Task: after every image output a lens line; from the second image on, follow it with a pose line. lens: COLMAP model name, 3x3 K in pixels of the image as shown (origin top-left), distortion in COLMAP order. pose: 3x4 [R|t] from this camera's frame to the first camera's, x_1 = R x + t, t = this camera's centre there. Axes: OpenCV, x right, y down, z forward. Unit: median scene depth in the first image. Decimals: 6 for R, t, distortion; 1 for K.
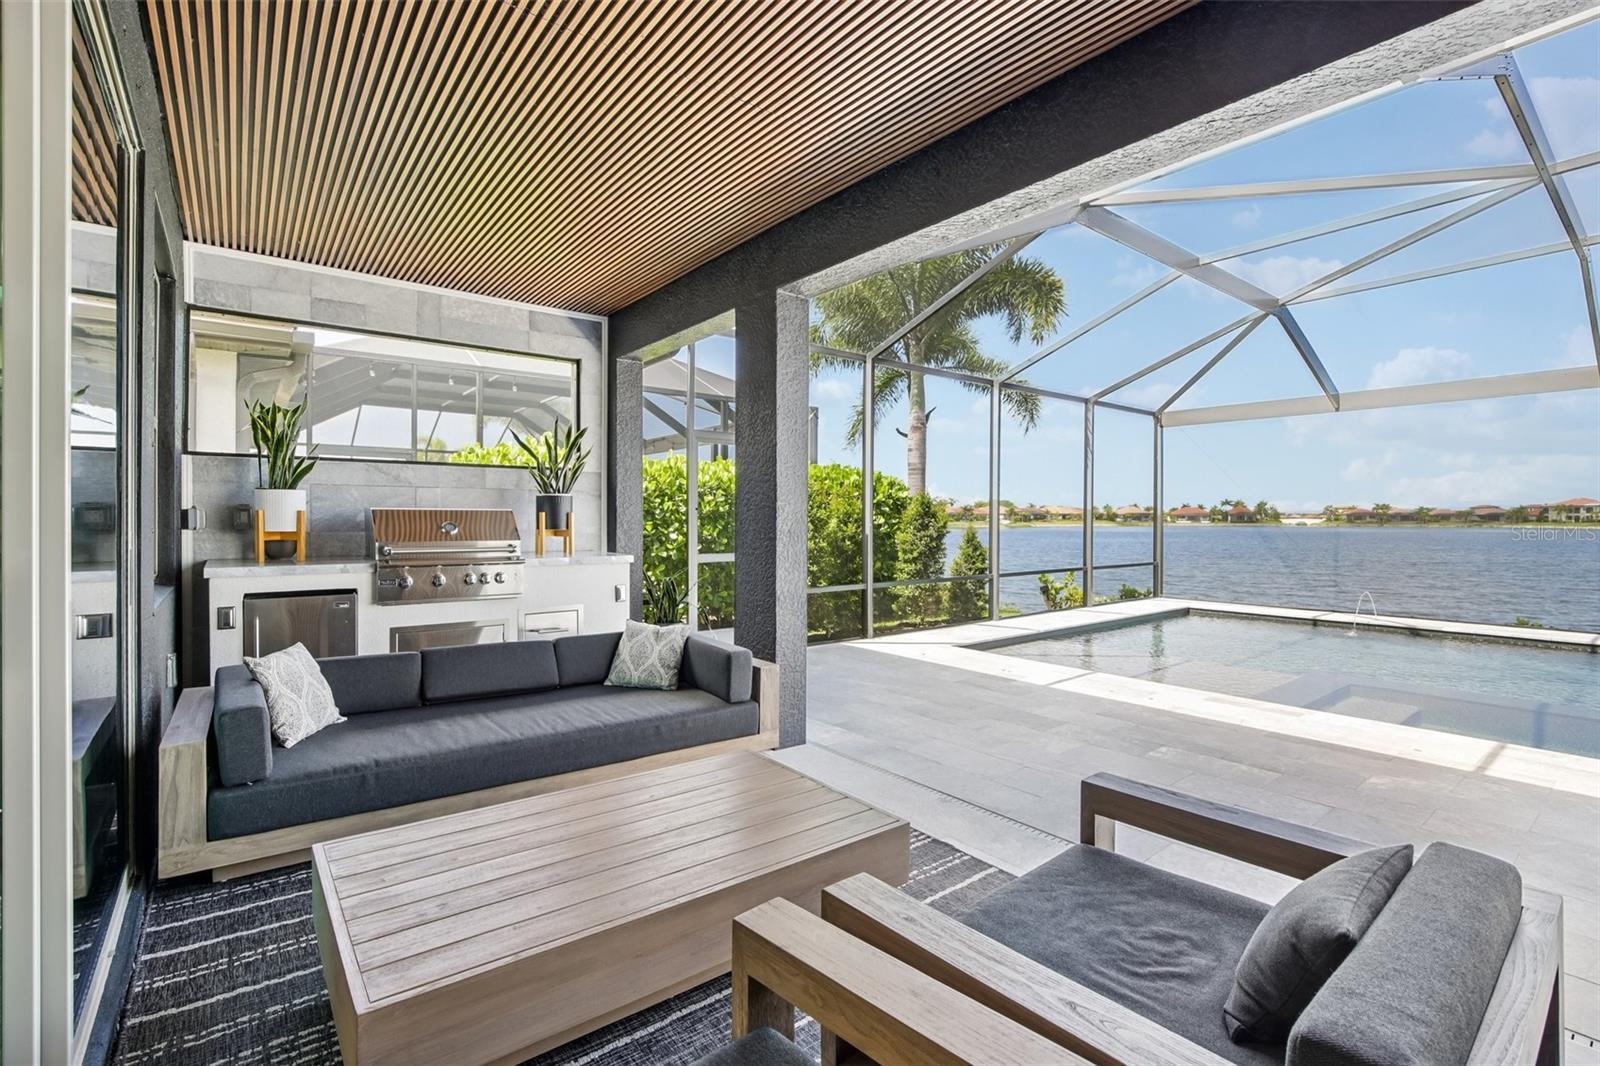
lens RADIAL K [[729.9, 0, 805.3], [0, 729.9, 520.9], [0, 0, 1]] dist [-0.017828, 0.001934]
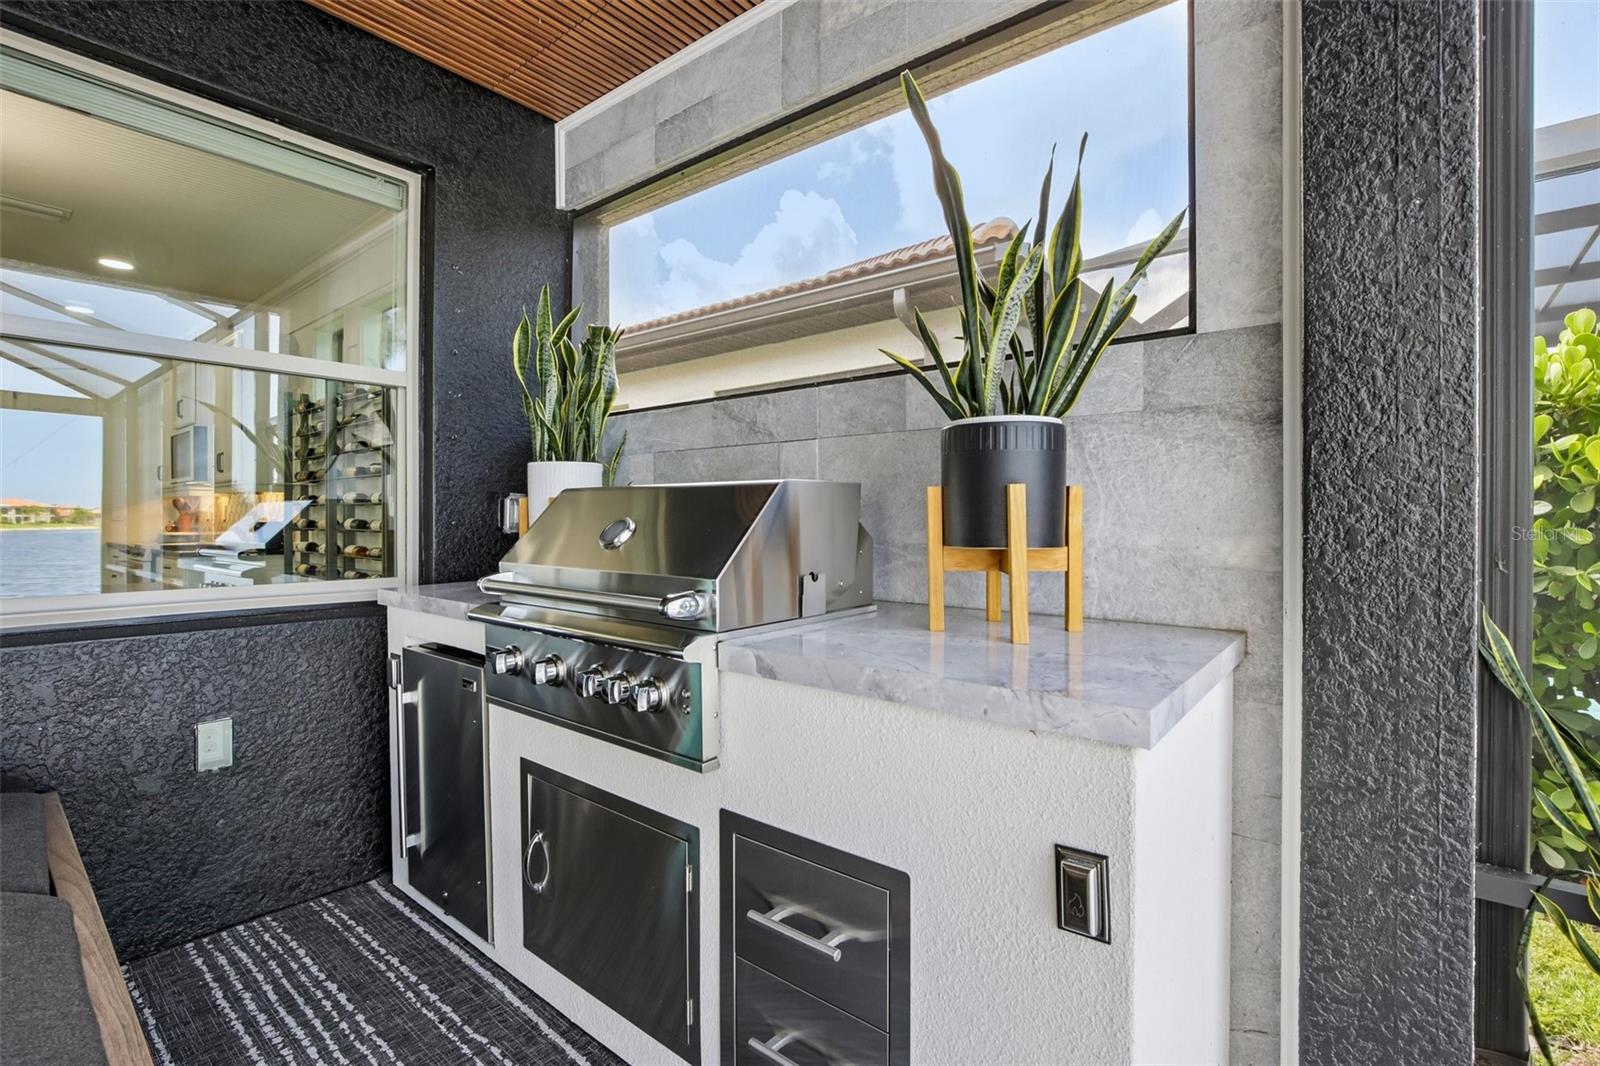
lens RADIAL K [[729.9, 0, 806.1], [0, 729.9, 522.5], [0, 0, 1]] dist [-0.017828, 0.001934]
pose [[0.225158, 0.004858, -0.974310, -0.086078], [-0.005633, 0.999977, 0.003684, 0.001630], [0.974306, 0.004659, 0.225180, 0.889902]]
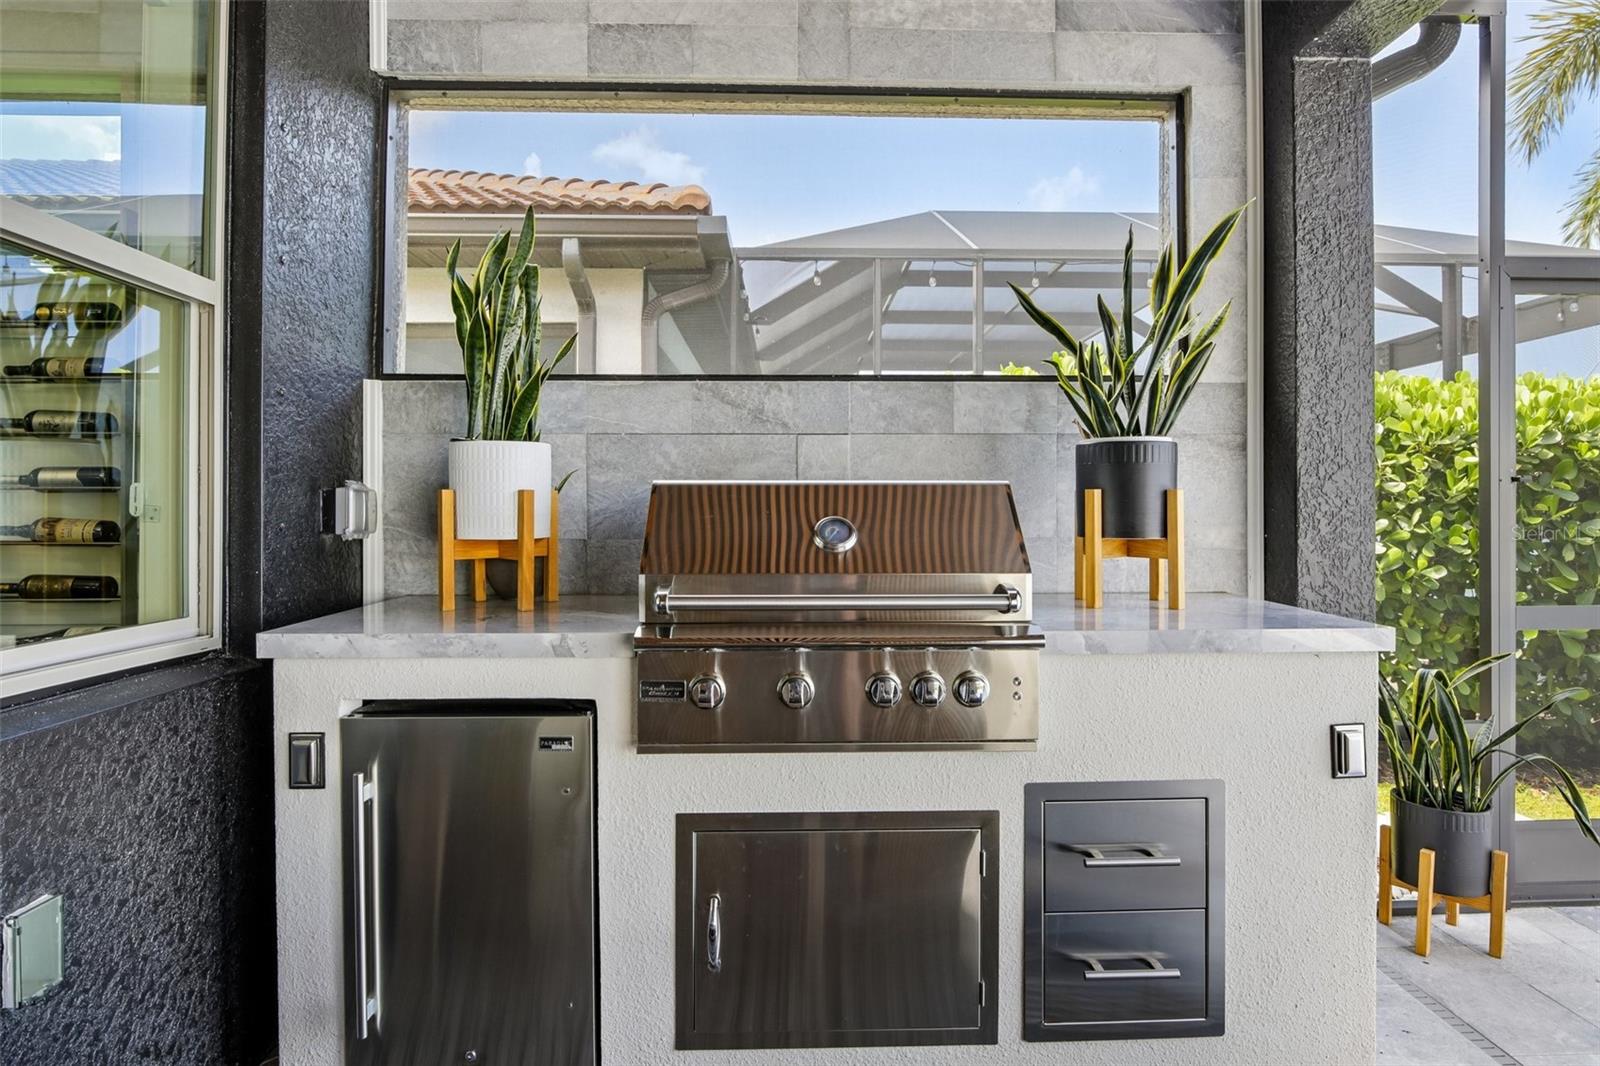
lens RADIAL K [[889.0, 0, 816.4], [0, 889.0, 507.2], [0, 0, 1]] dist [-0.018040, -0.000481]
pose [[0.806612, -0.005507, -0.591056, -0.215675], [0.001021, 0.999968, -0.007924, -0.000082], [0.591080, 0.005788, 0.806592, 0.573610]]
